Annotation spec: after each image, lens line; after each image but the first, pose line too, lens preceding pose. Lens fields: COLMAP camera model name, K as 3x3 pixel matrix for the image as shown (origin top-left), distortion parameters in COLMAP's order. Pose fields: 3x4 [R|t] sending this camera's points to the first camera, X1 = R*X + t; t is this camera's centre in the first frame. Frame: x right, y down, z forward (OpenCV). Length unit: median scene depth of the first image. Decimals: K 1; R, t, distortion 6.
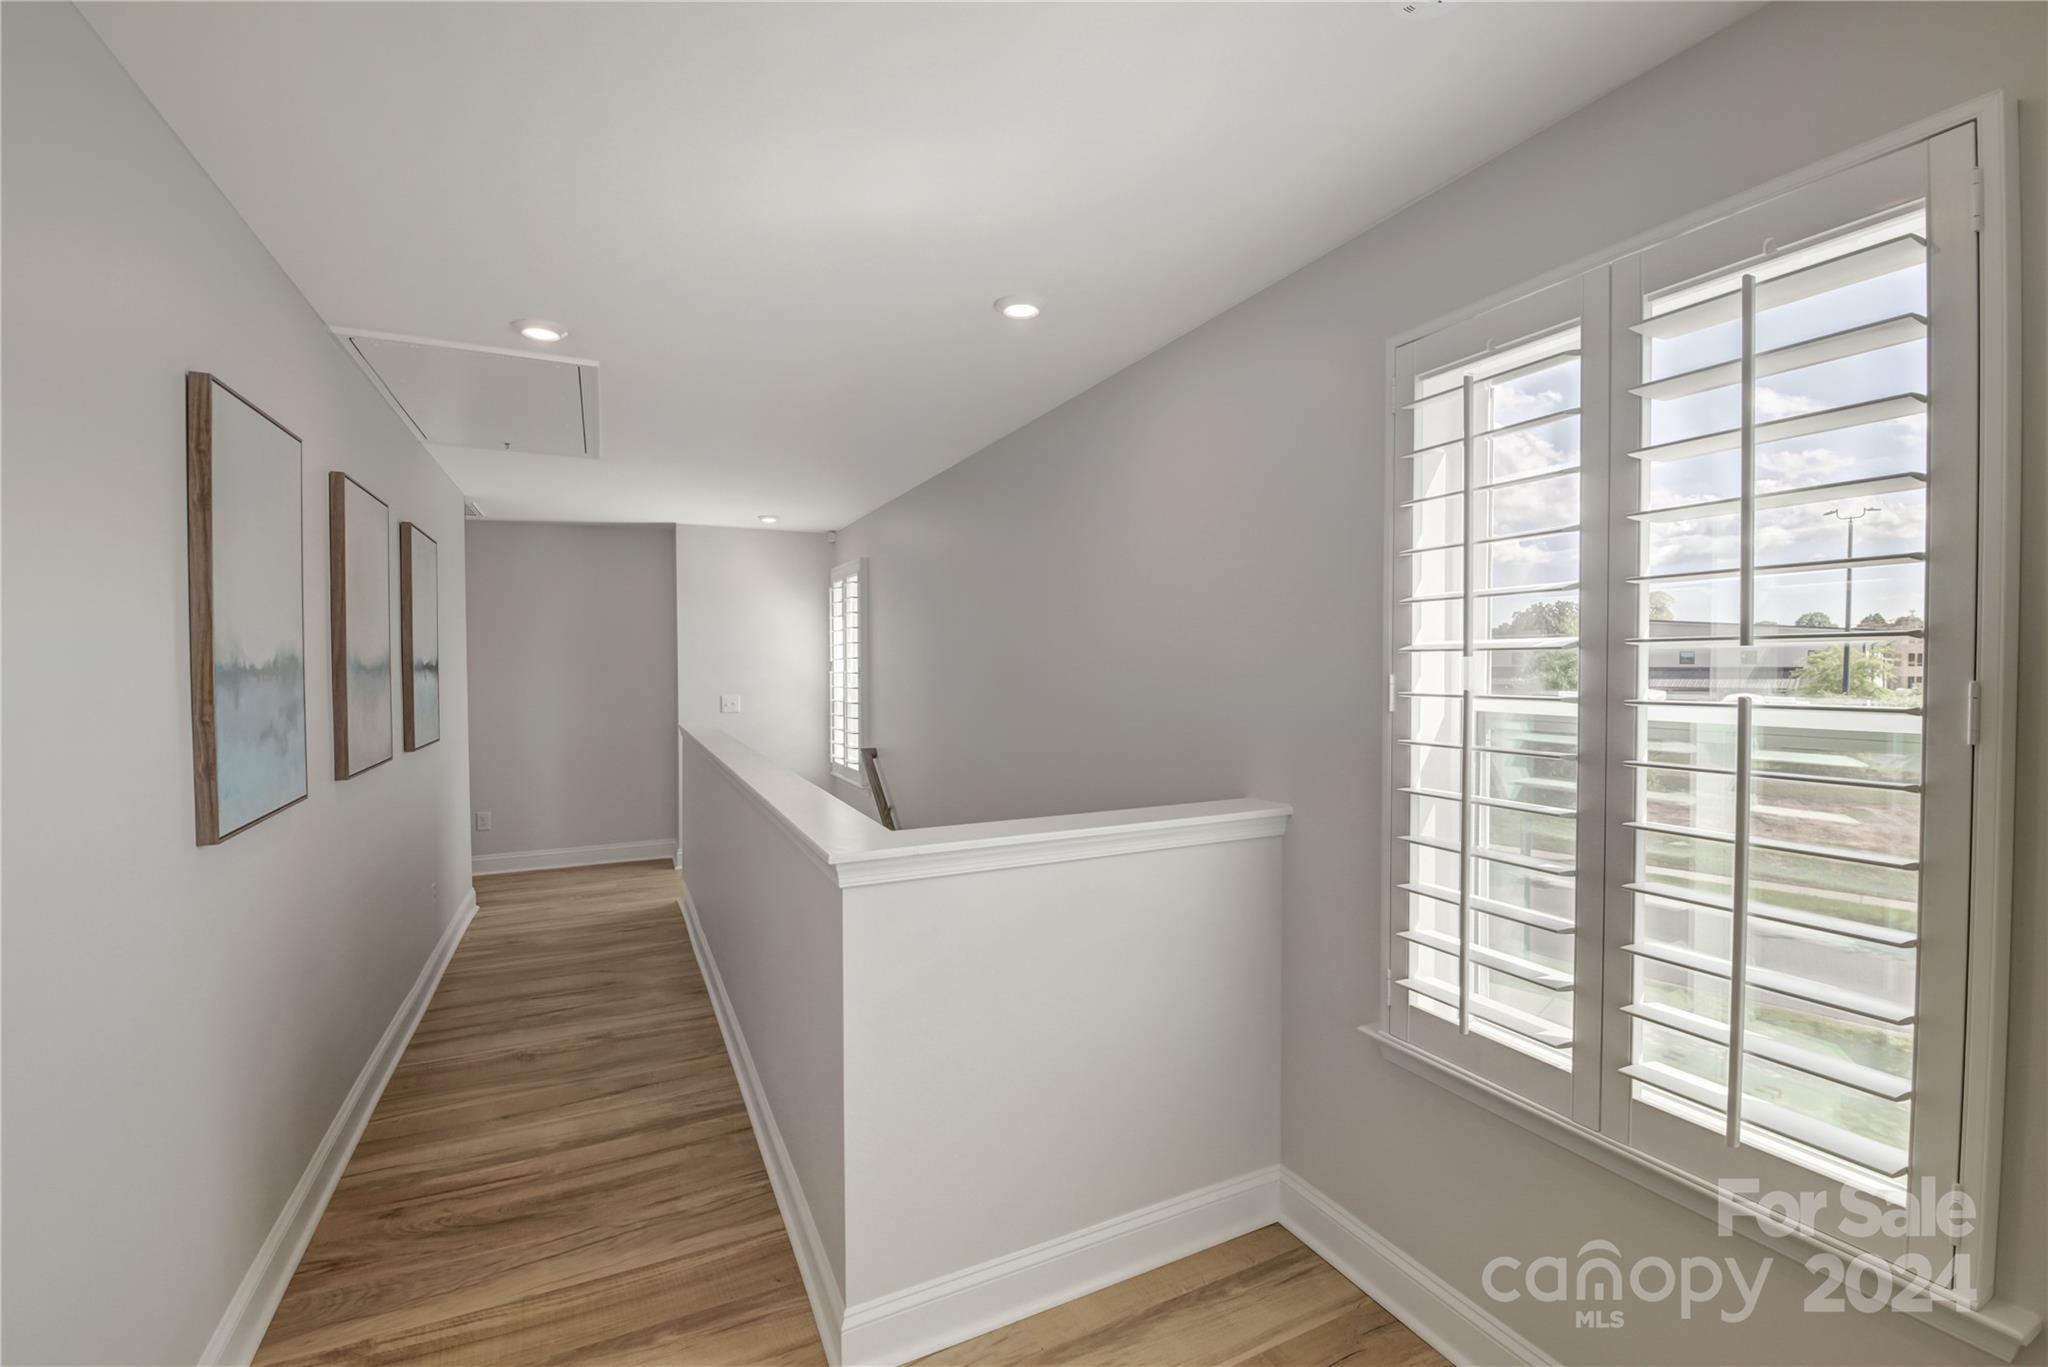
lens RADIAL K [[876.8, 0, 1024.6], [0, 876.8, 684.9], [0, 0, 1]] dist [-0.002515, -0.010709]
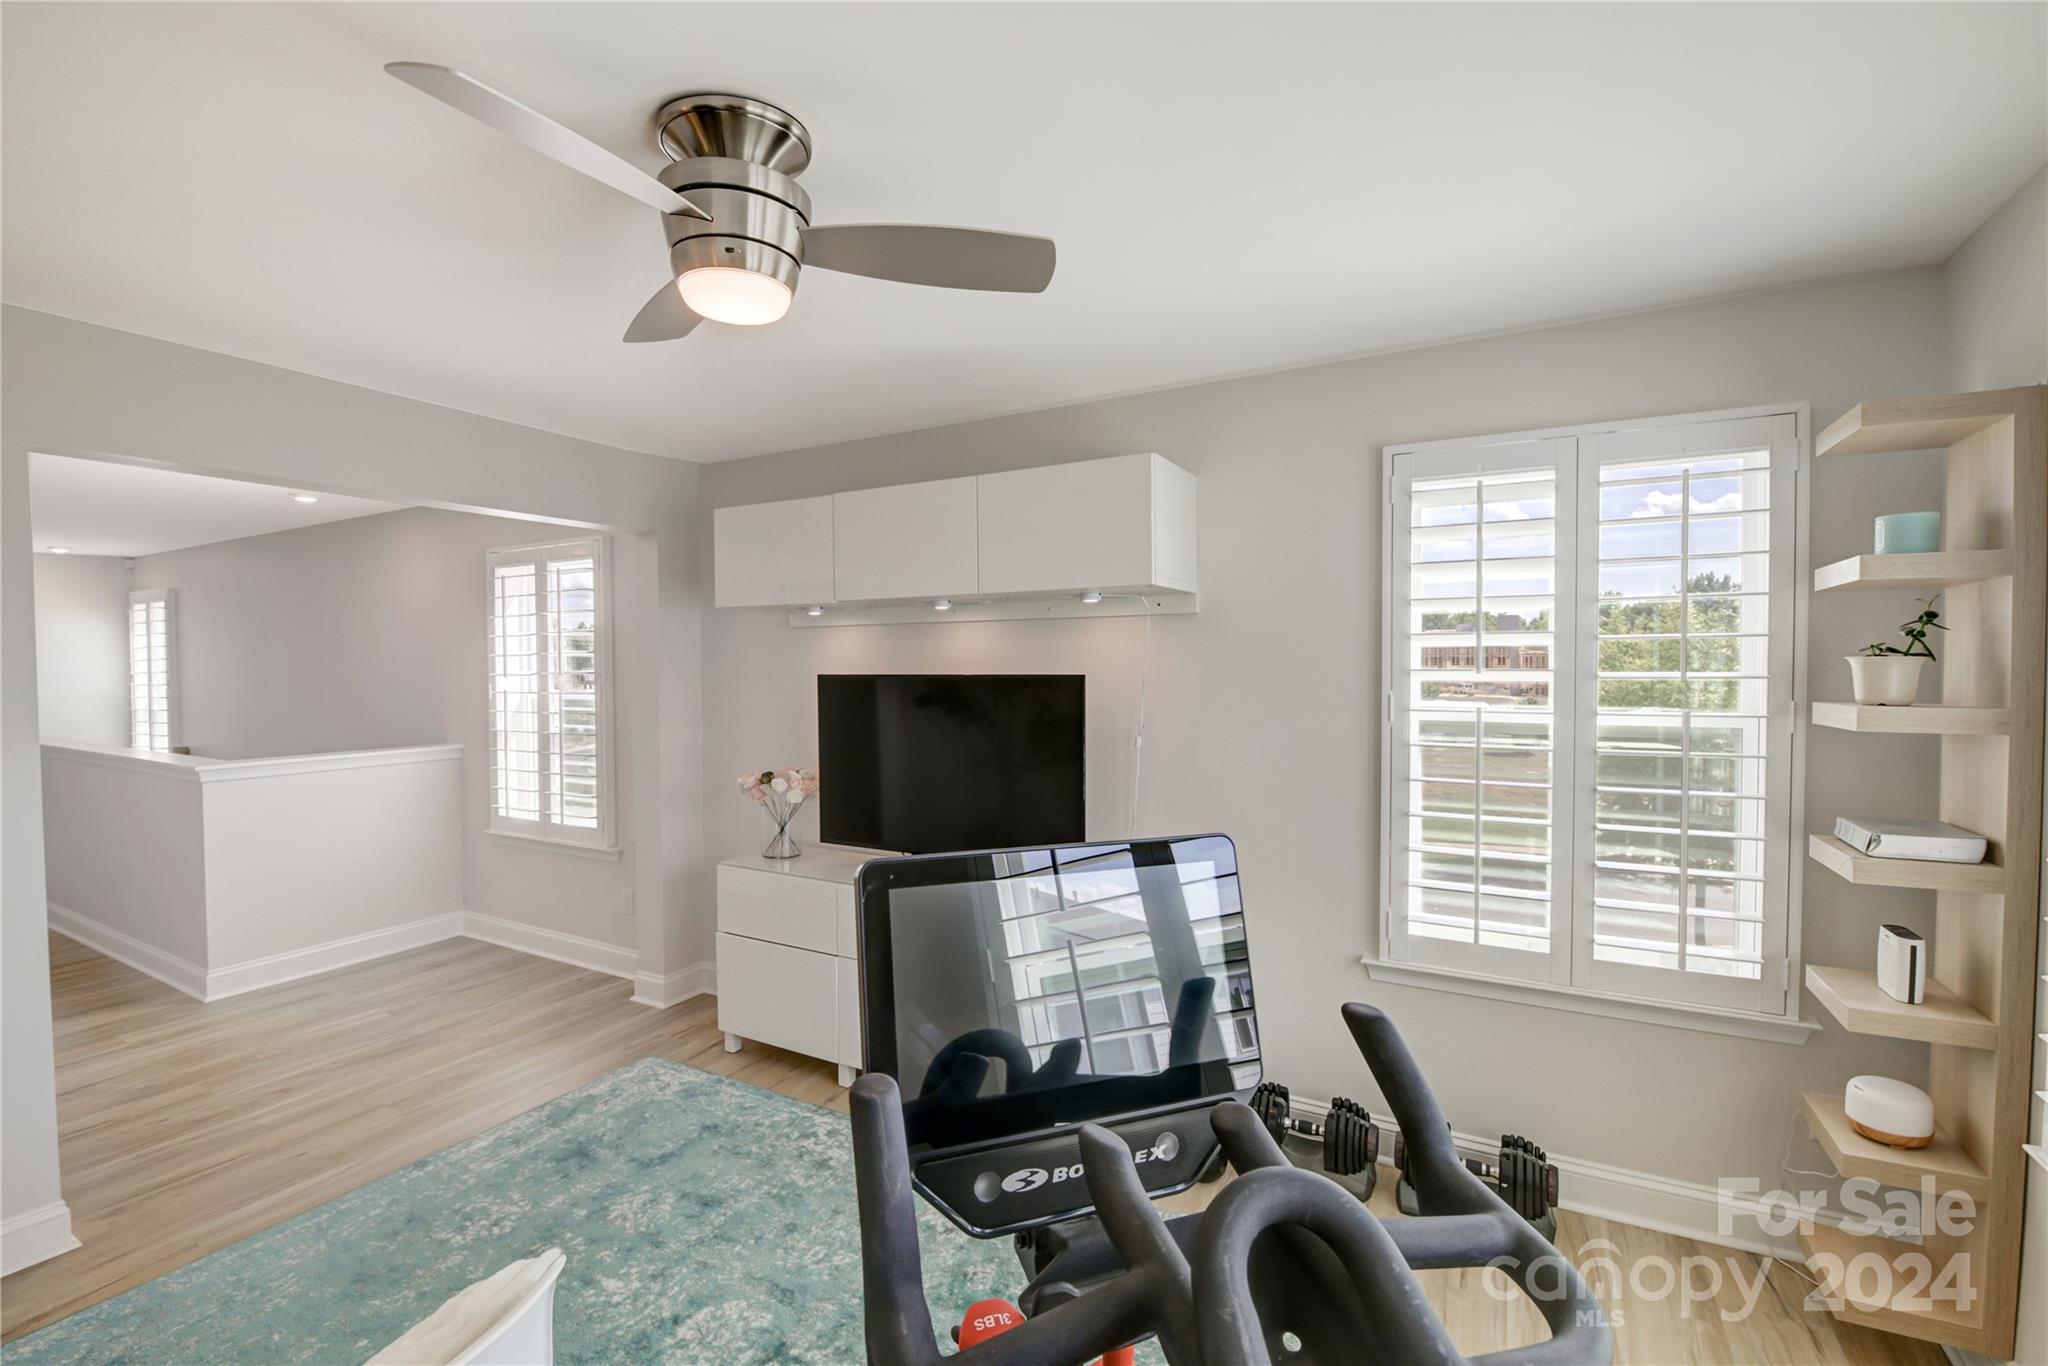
lens RADIAL K [[876.8, 0, 1024.6], [0, 876.8, 684.4], [0, 0, 1]] dist [-0.002515, -0.010709]
pose [[0.810509, -0.024119, 0.585229, 0.064919], [0.021123, 0.999706, 0.011947, -0.003351], [-0.585345, 0.002679, 0.810780, -0.627223]]
